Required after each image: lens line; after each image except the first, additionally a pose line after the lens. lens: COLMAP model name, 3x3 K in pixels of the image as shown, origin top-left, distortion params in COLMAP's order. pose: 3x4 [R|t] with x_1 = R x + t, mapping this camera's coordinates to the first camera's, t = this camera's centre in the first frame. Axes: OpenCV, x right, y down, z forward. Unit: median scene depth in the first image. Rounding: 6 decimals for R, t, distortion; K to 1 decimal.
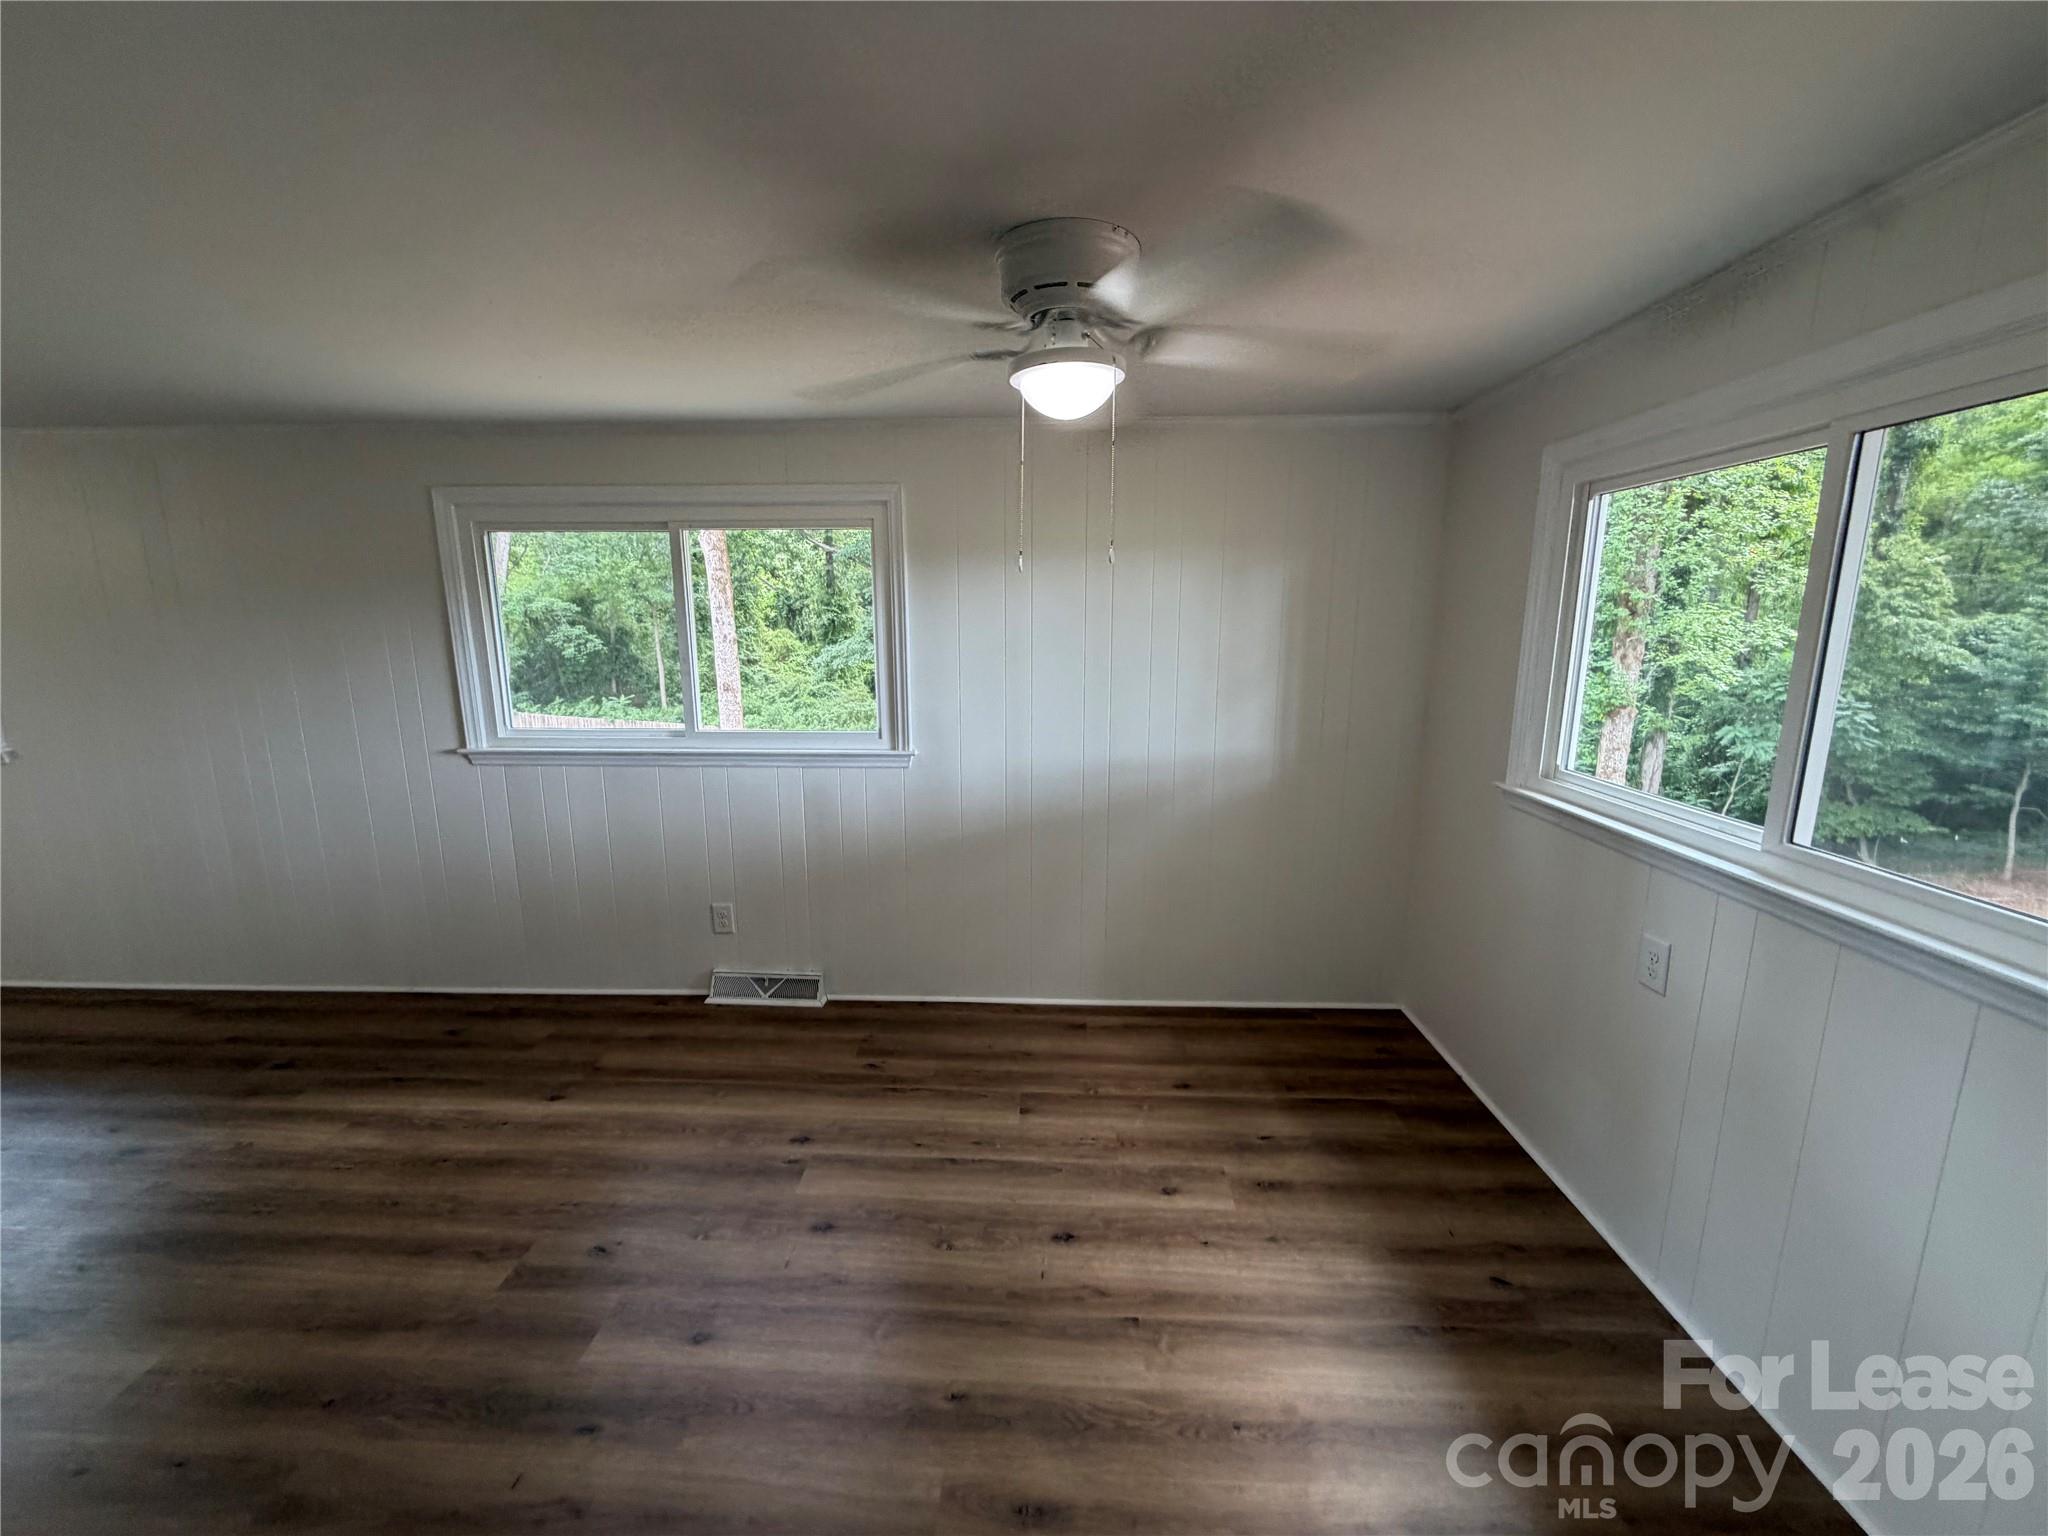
lens RADIAL K [[817.3, 0, 1020.5], [0, 817.3, 769.1], [0, 0, 1]] dist [0.000440, 0.000319]
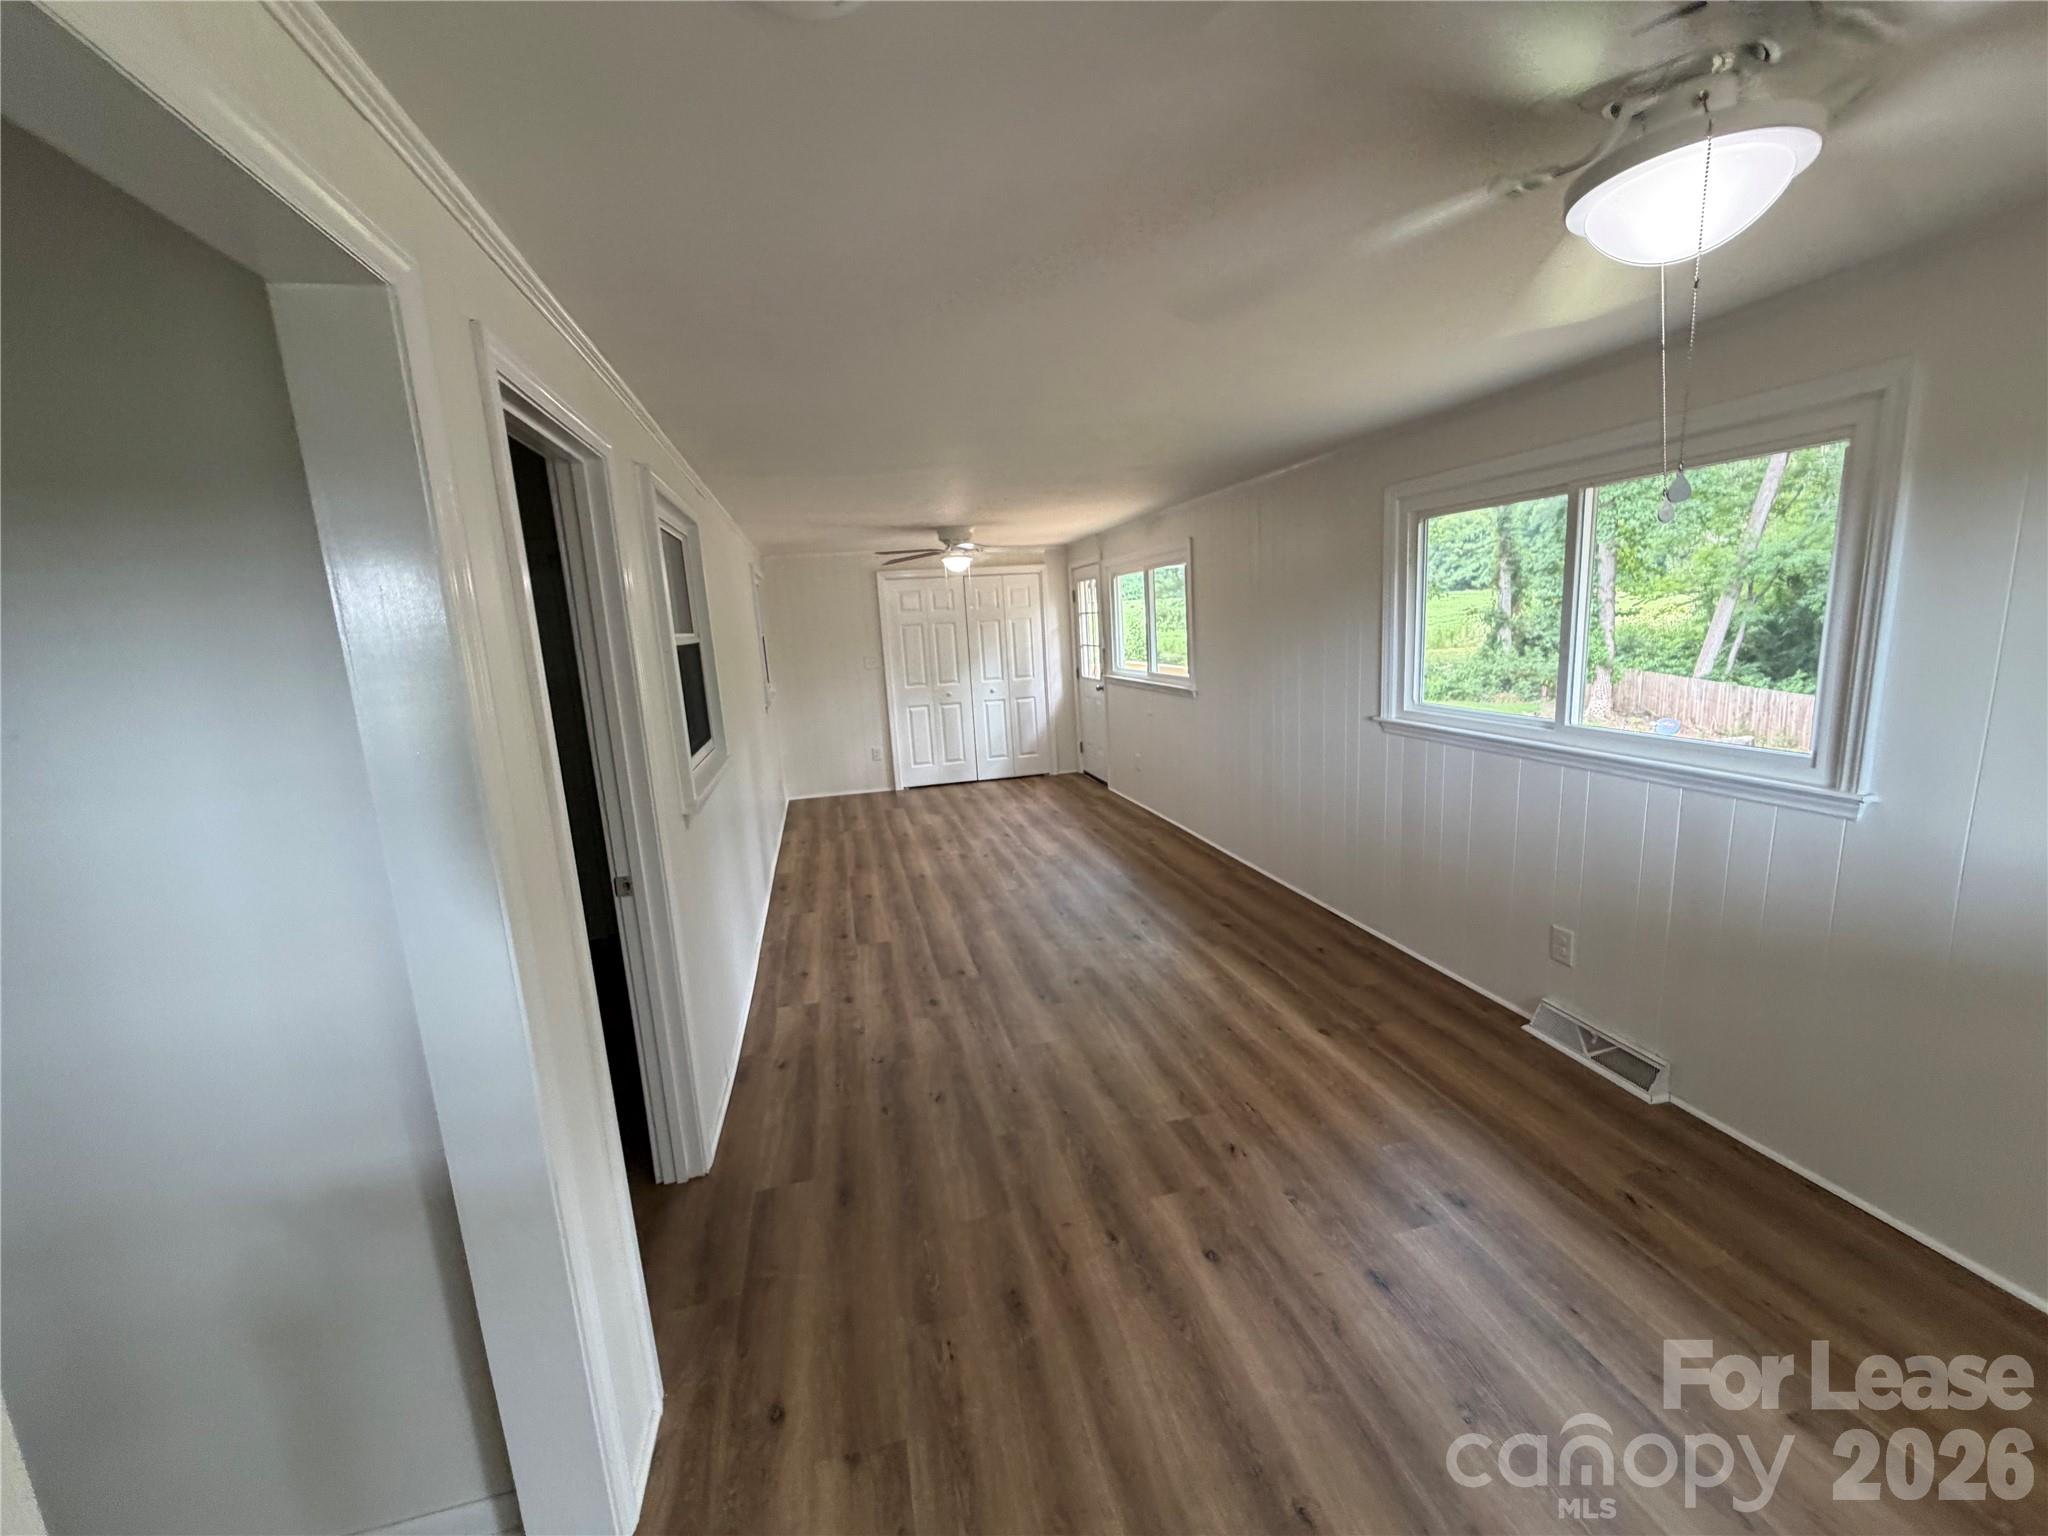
lens RADIAL K [[817.3, 0, 1020.5], [0, 817.3, 769.1], [0, 0, 1]] dist [0.000440, 0.000319]
pose [[0.272057, 0.164017, -0.948200, 0.284601], [-0.124199, 0.983110, 0.134421, -0.046719], [0.954233, 0.081195, 0.287833, 0.214394]]
